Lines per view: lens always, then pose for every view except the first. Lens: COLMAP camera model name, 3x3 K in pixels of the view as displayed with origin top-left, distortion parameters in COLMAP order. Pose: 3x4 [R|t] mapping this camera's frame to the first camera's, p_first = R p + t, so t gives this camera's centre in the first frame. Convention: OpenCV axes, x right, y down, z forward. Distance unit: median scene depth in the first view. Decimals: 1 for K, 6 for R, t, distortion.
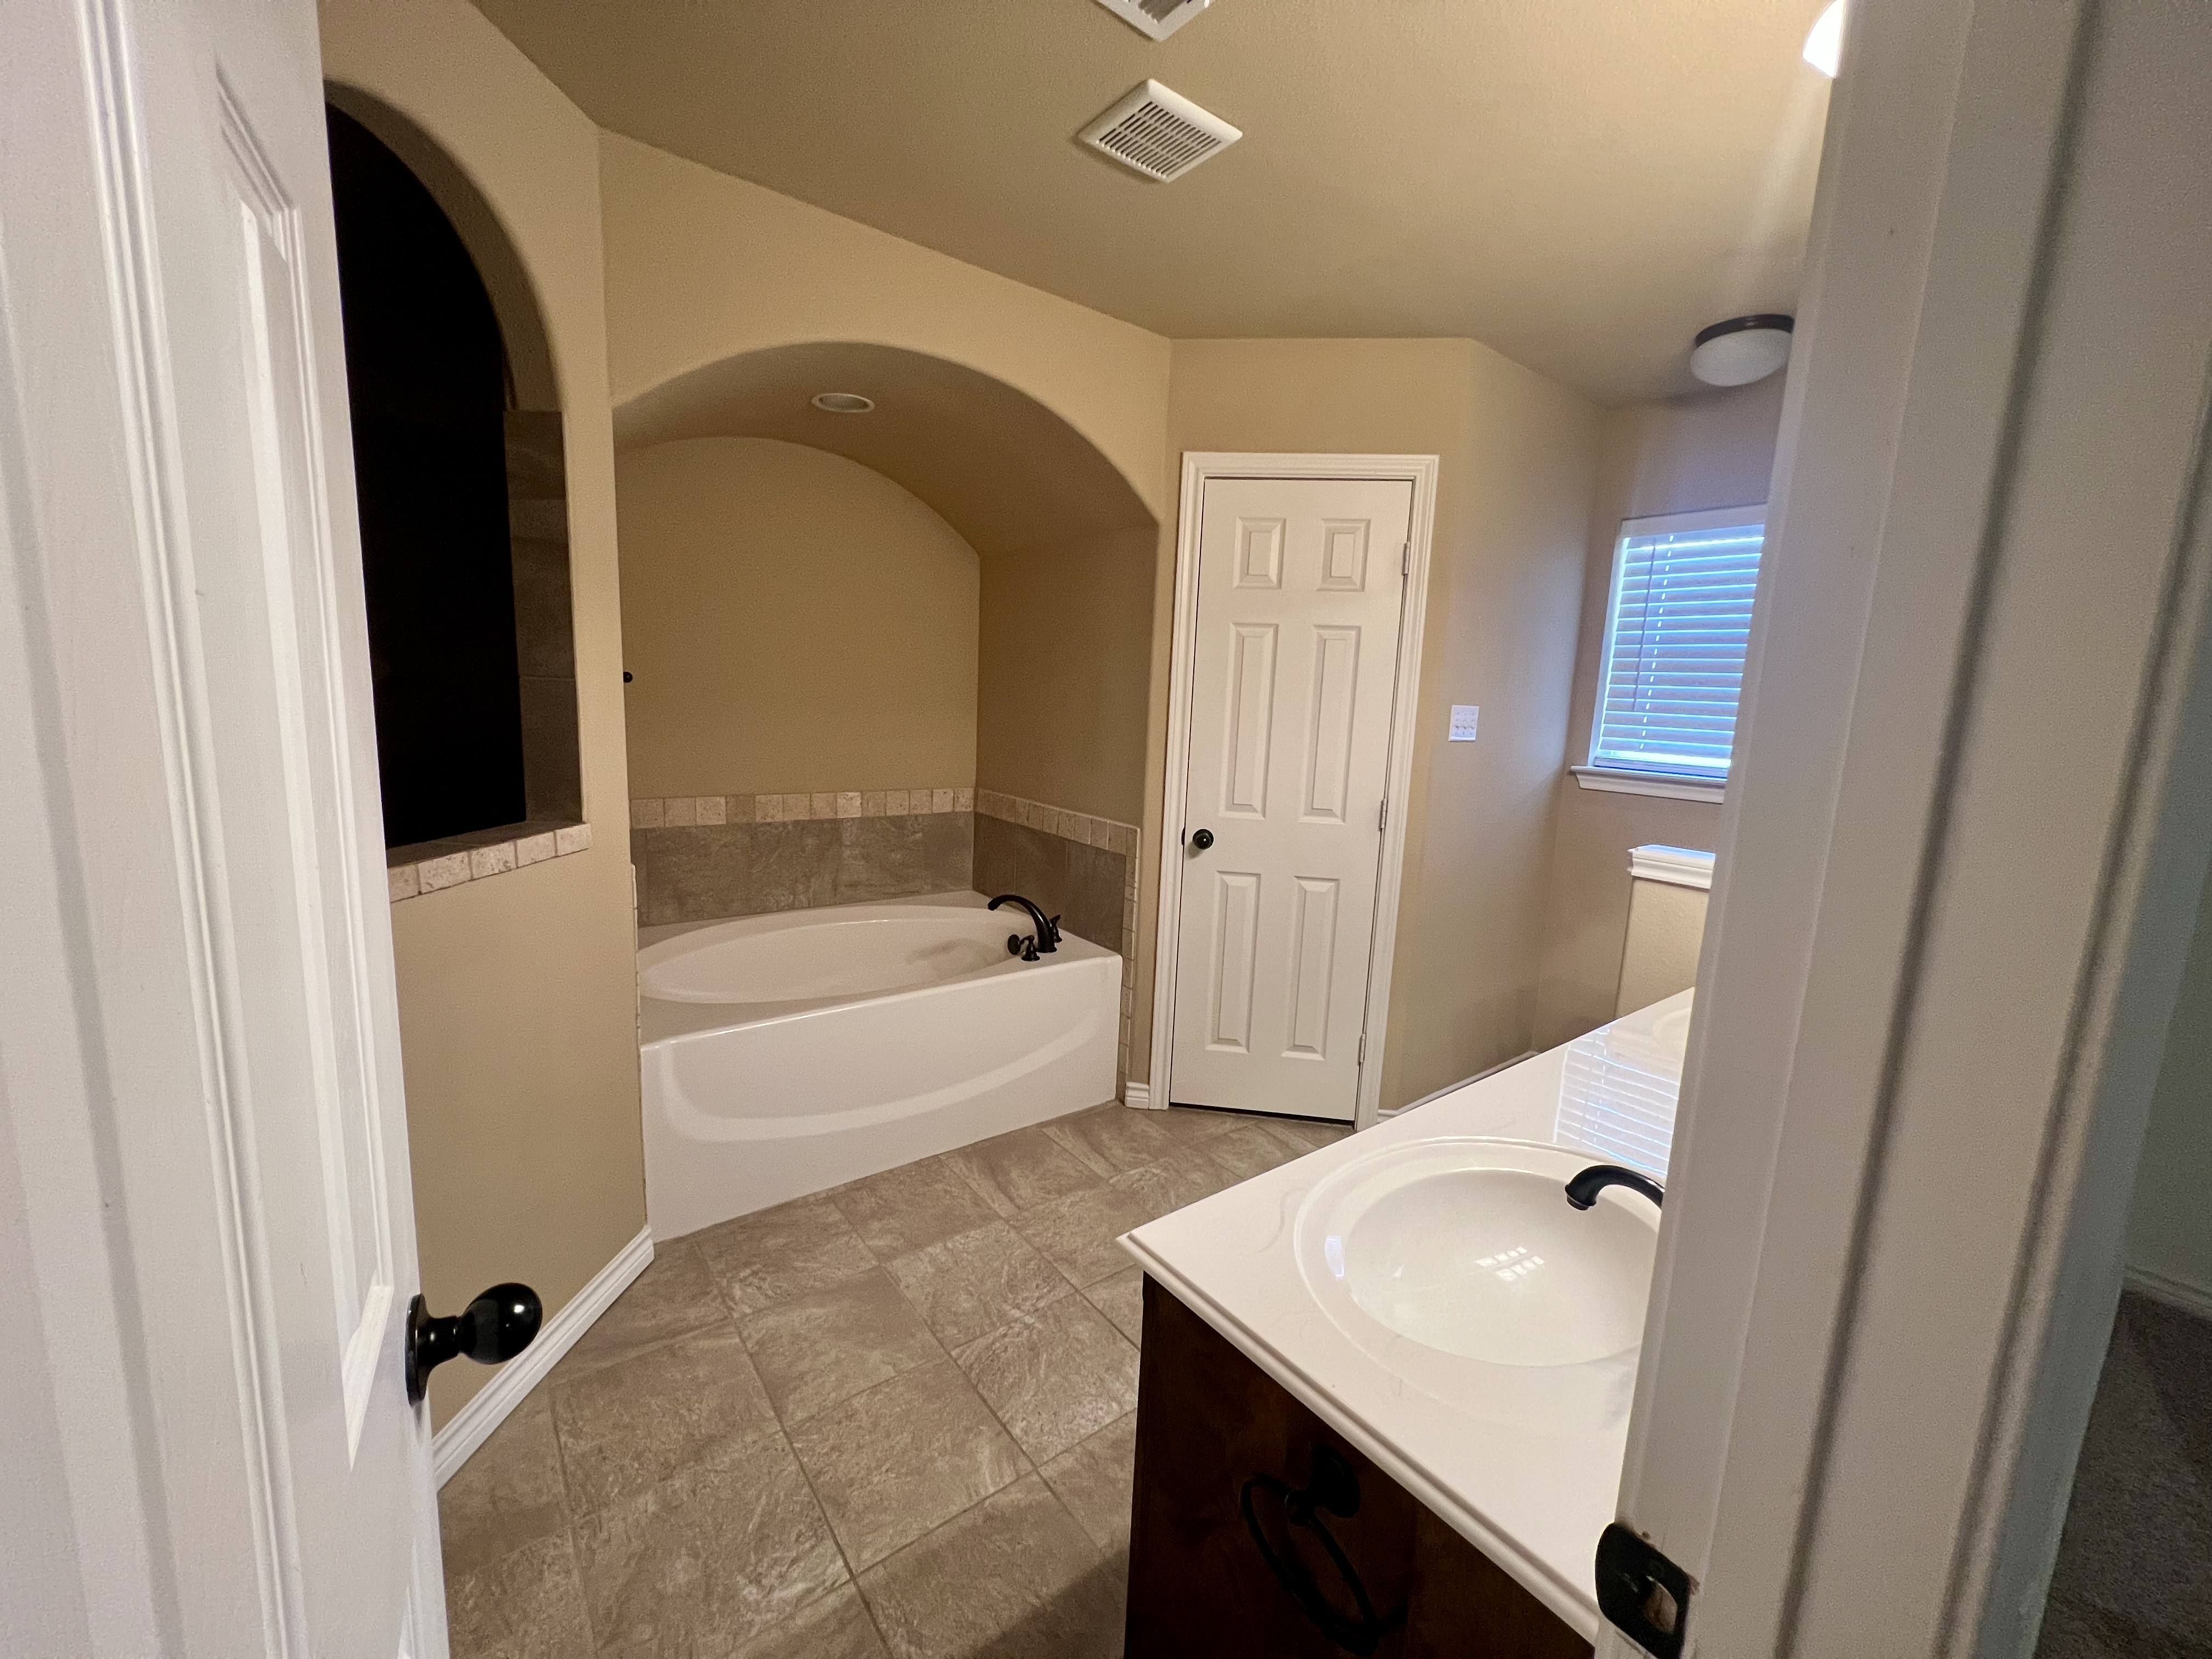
lens RADIAL K [[881.7, 0, 1106.0], [0, 881.7, 829.5], [0, 0, 1]] dist [0.001012, 0.000513]
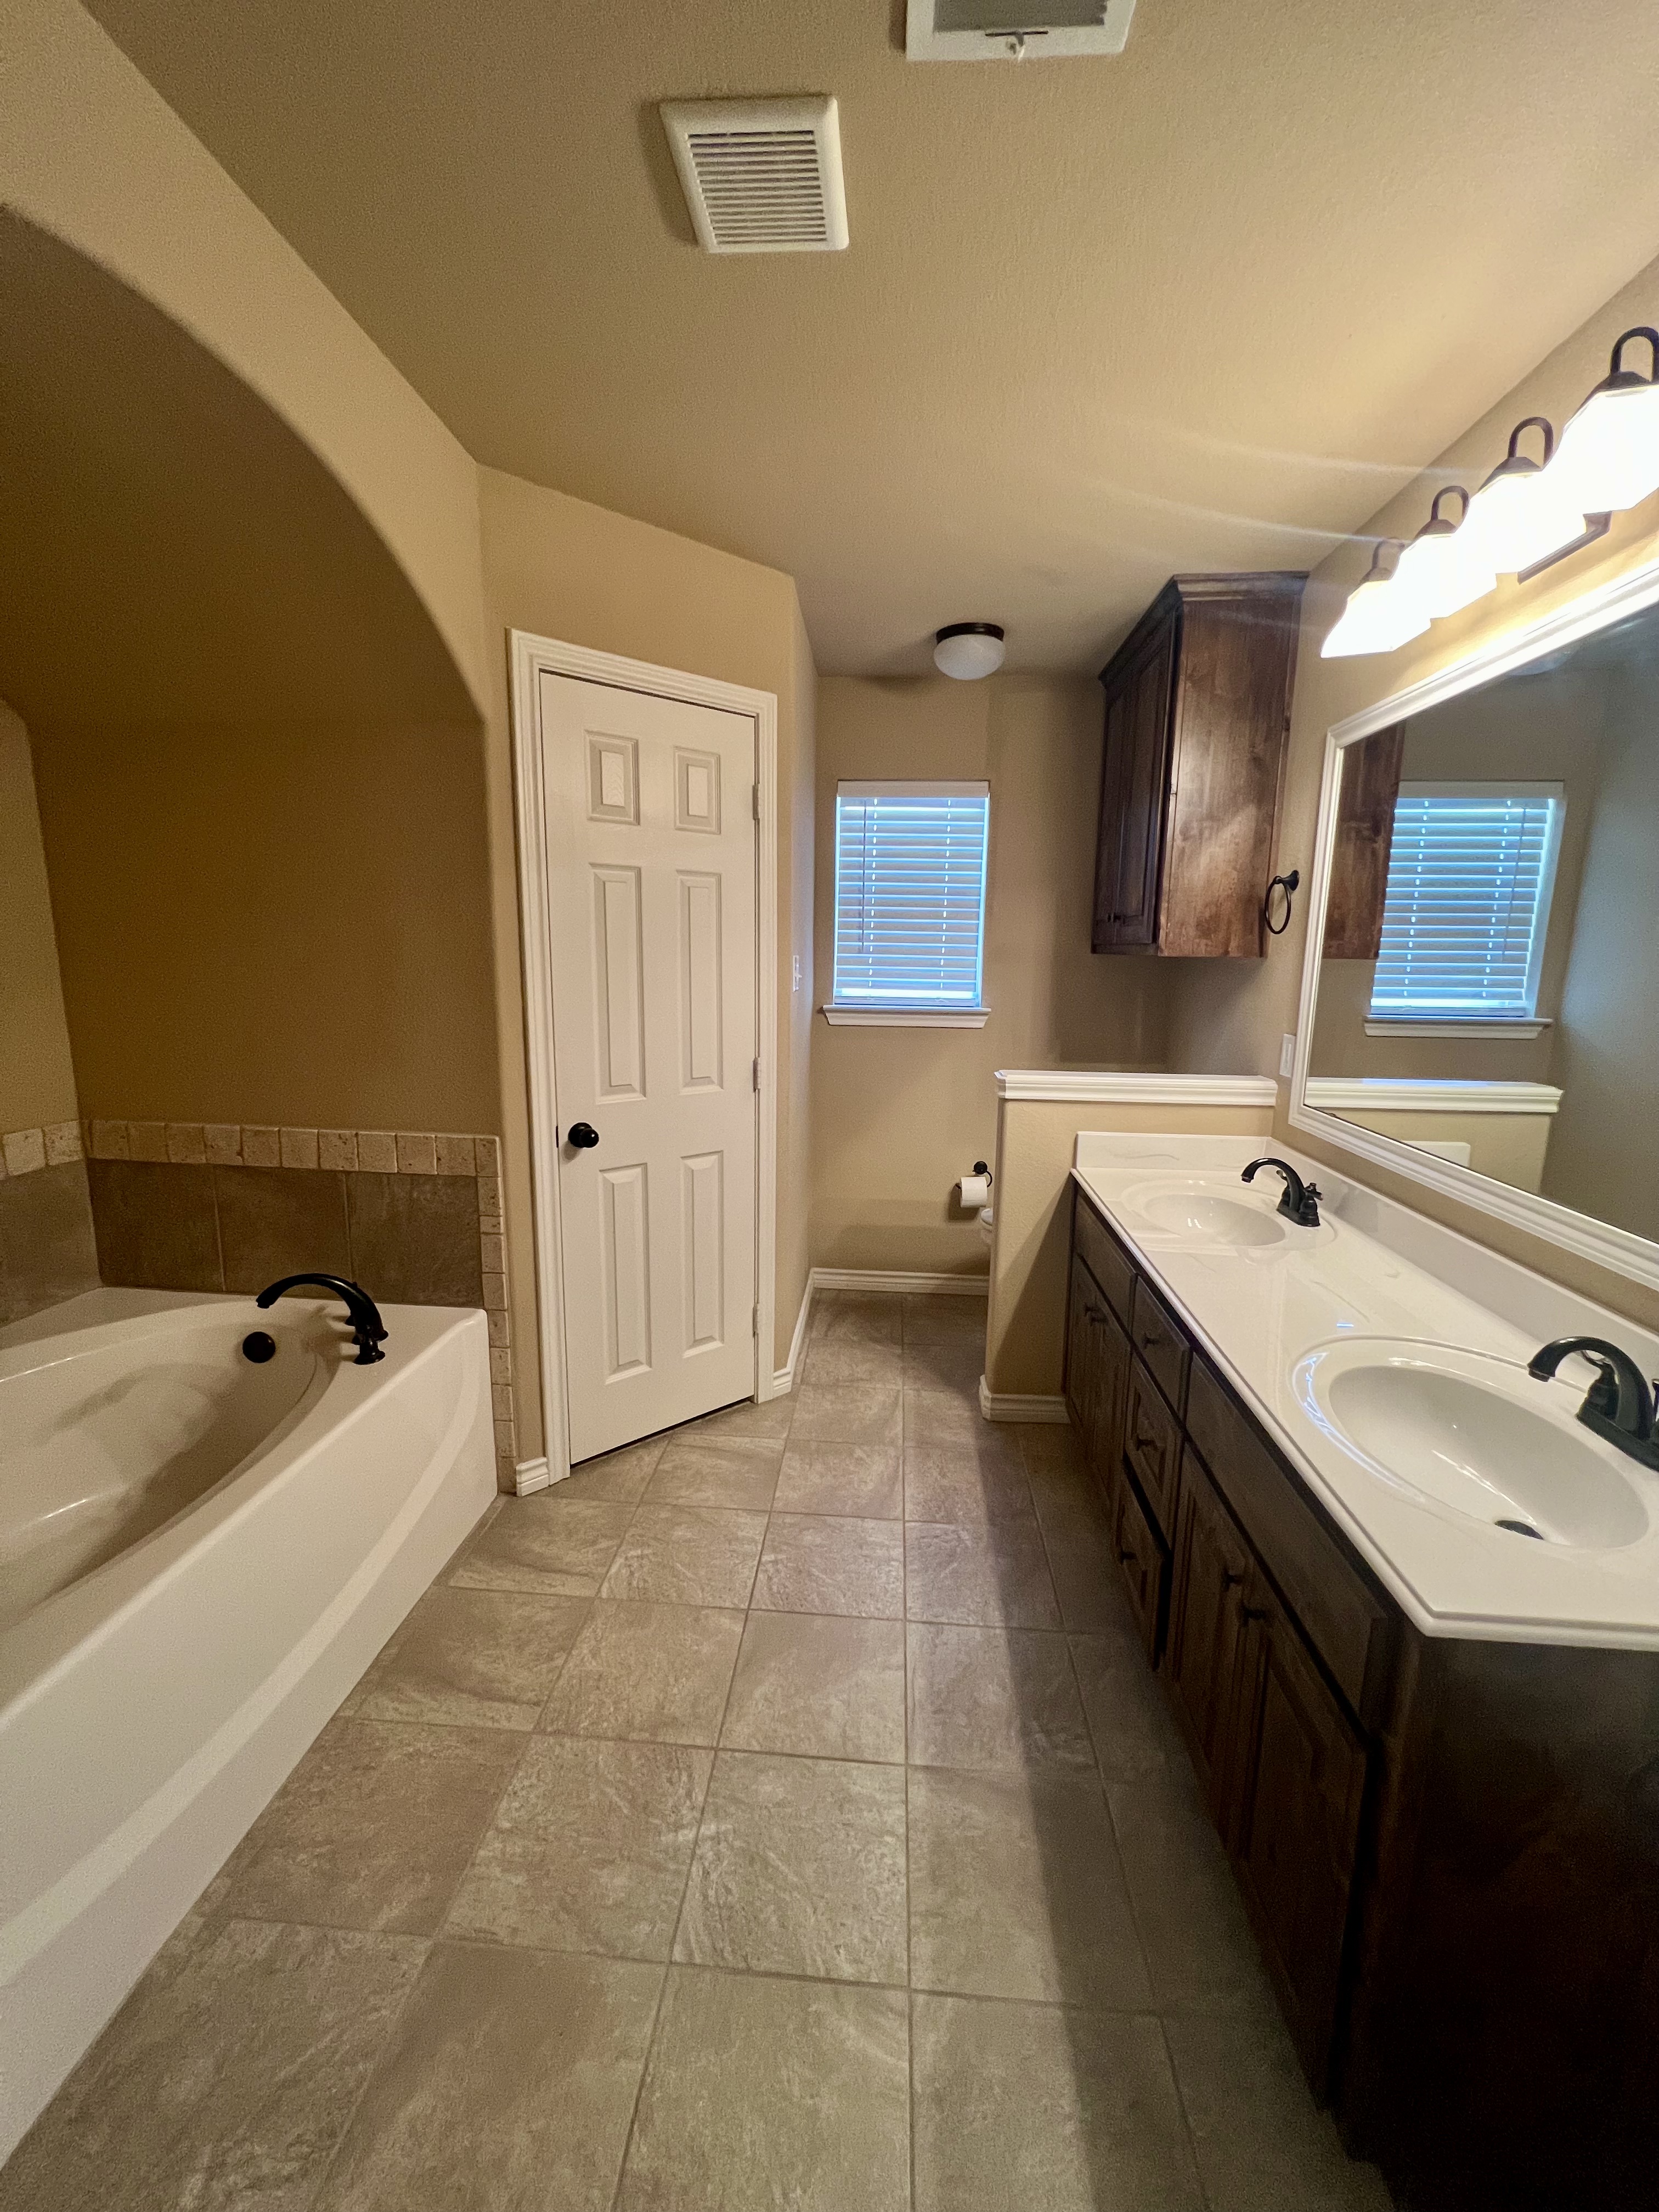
lens RADIAL K [[881.7, 0, 829.5], [0, 881.7, 1106.0], [0, 0, 1]] dist [0.001012, 0.000513]
pose [[0.667774, -0.163238, 0.726245, -0.333927], [0.129340, 0.986262, 0.102755, -0.072108], [-0.733041, 0.025315, 0.679713, 0.304640]]
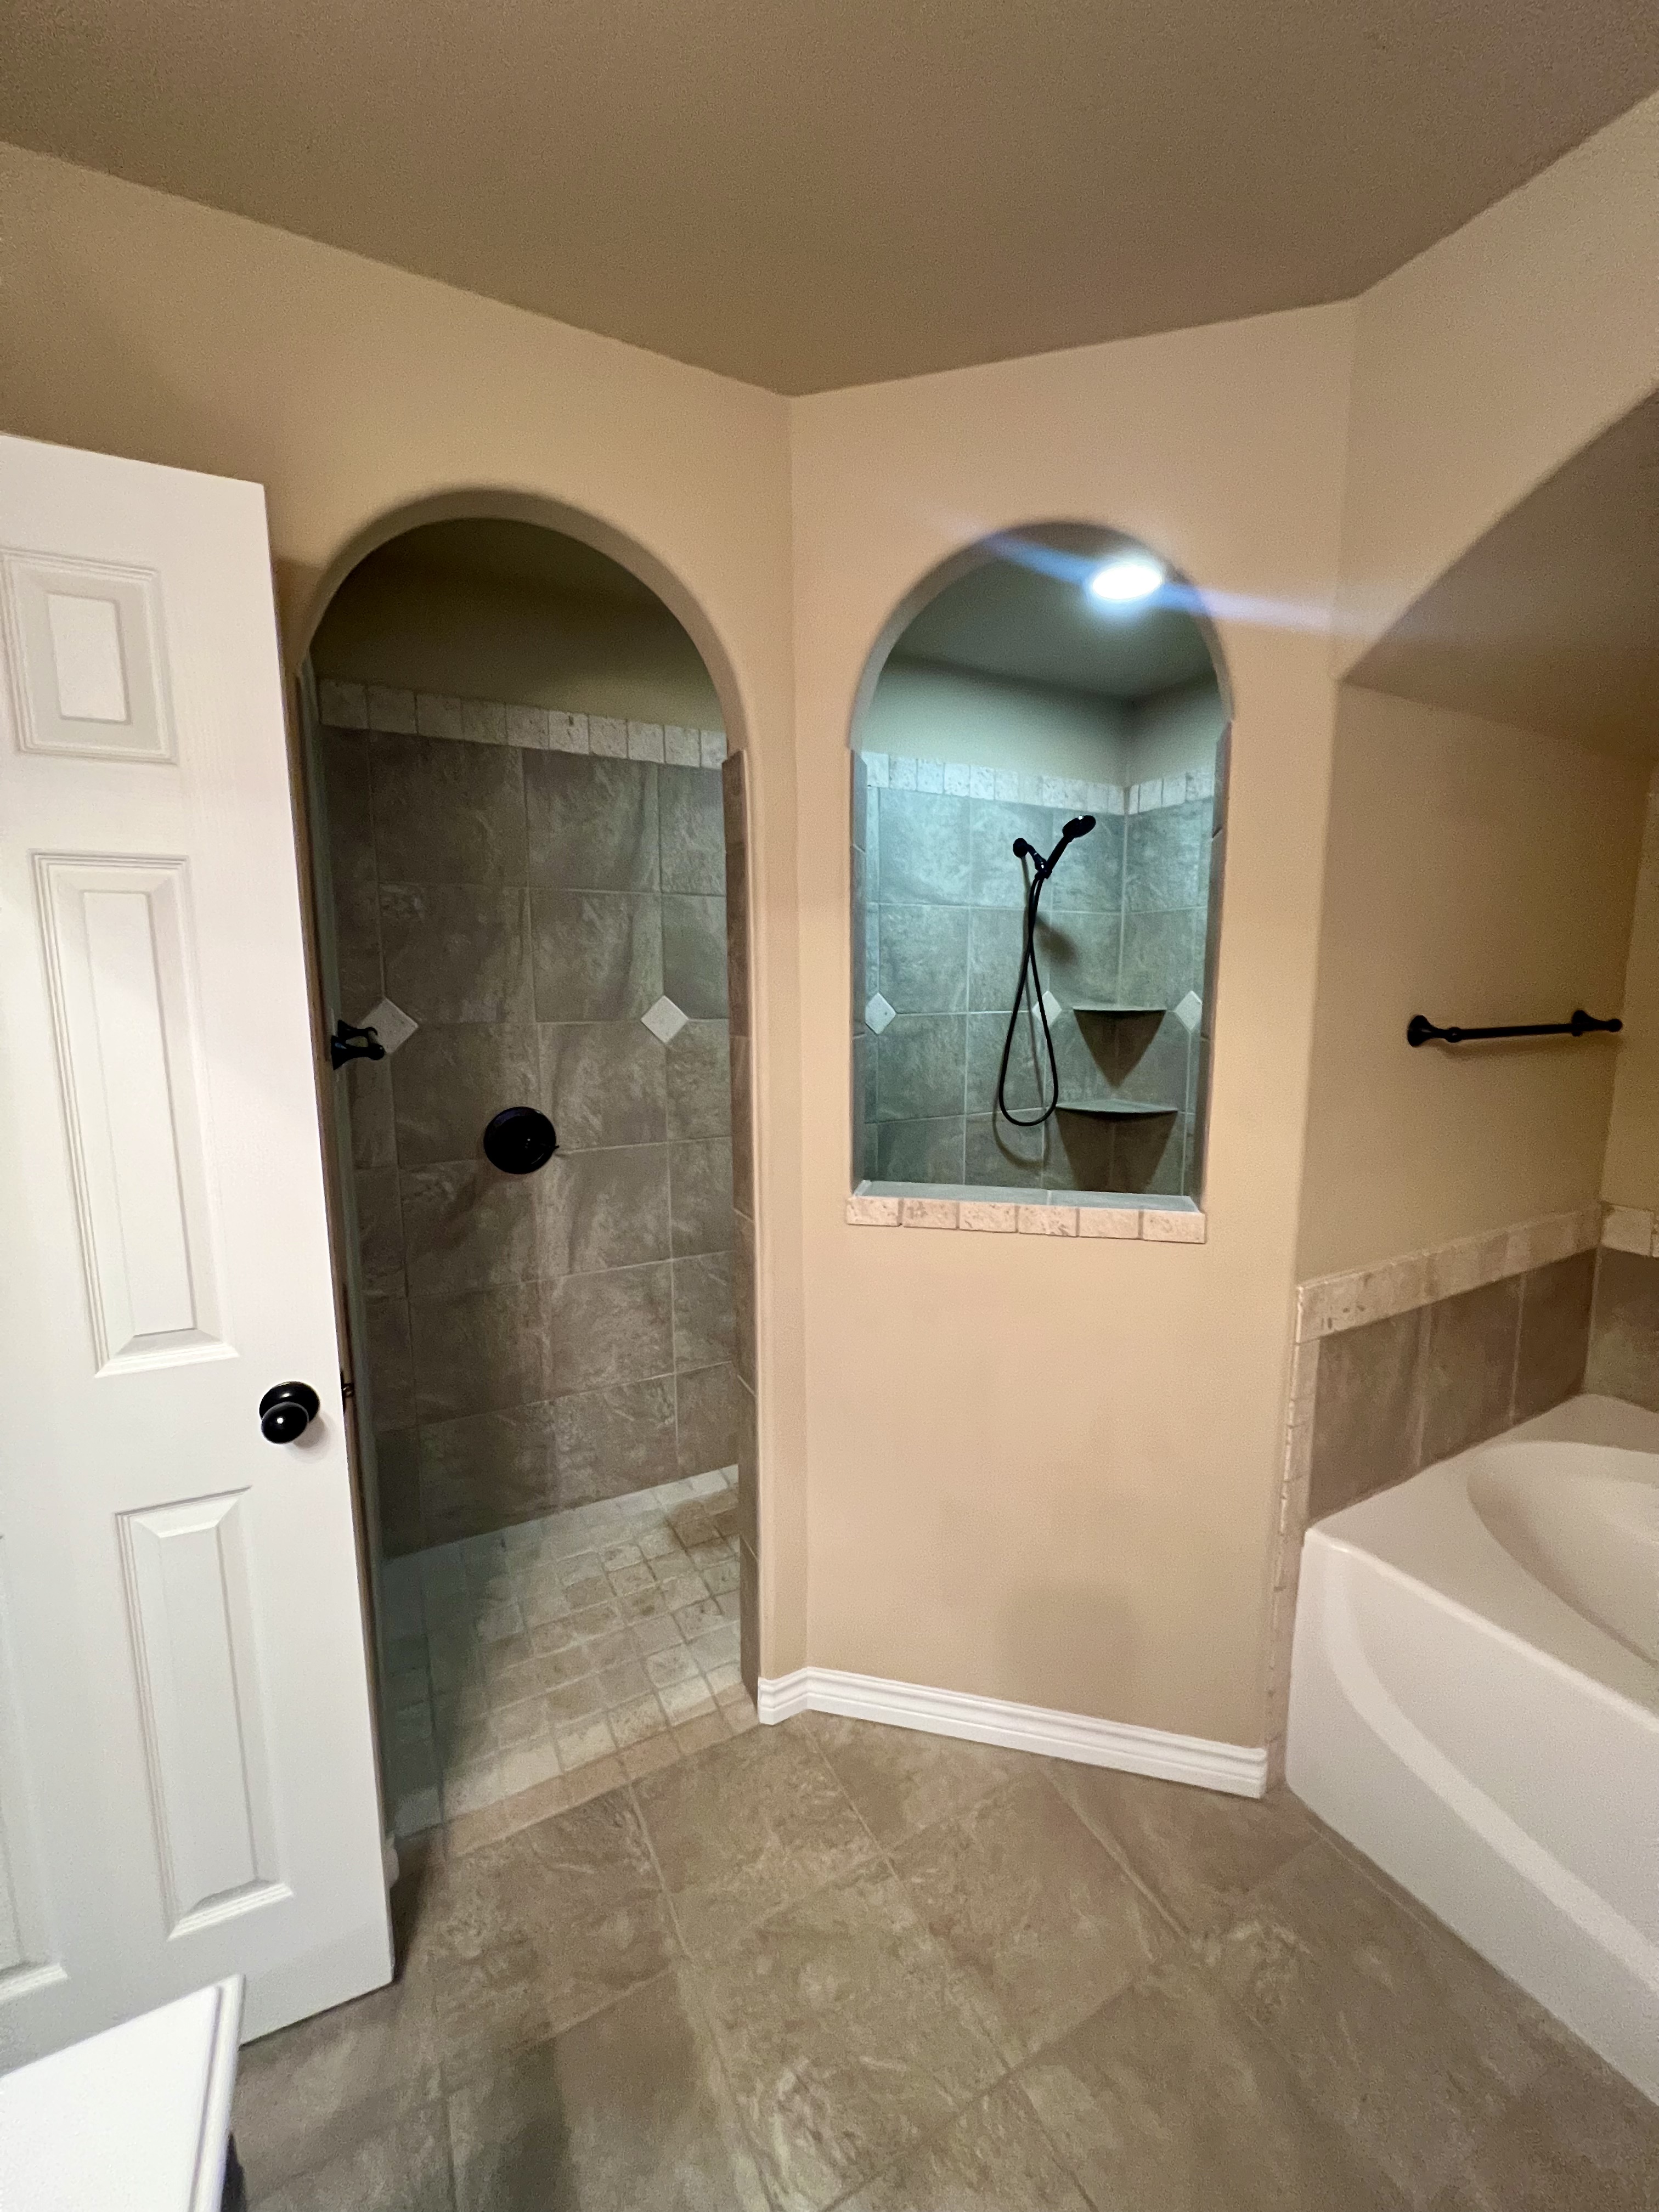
lens RADIAL K [[881.7, 0, 829.5], [0, 881.7, 1106.0], [0, 0, 1]] dist [0.001012, 0.000513]
pose [[-0.167161, 0.099032, -0.980943, 0.180831], [-0.154311, 0.980053, 0.125238, -0.103268], [0.973779, 0.172306, -0.148545, 0.510537]]
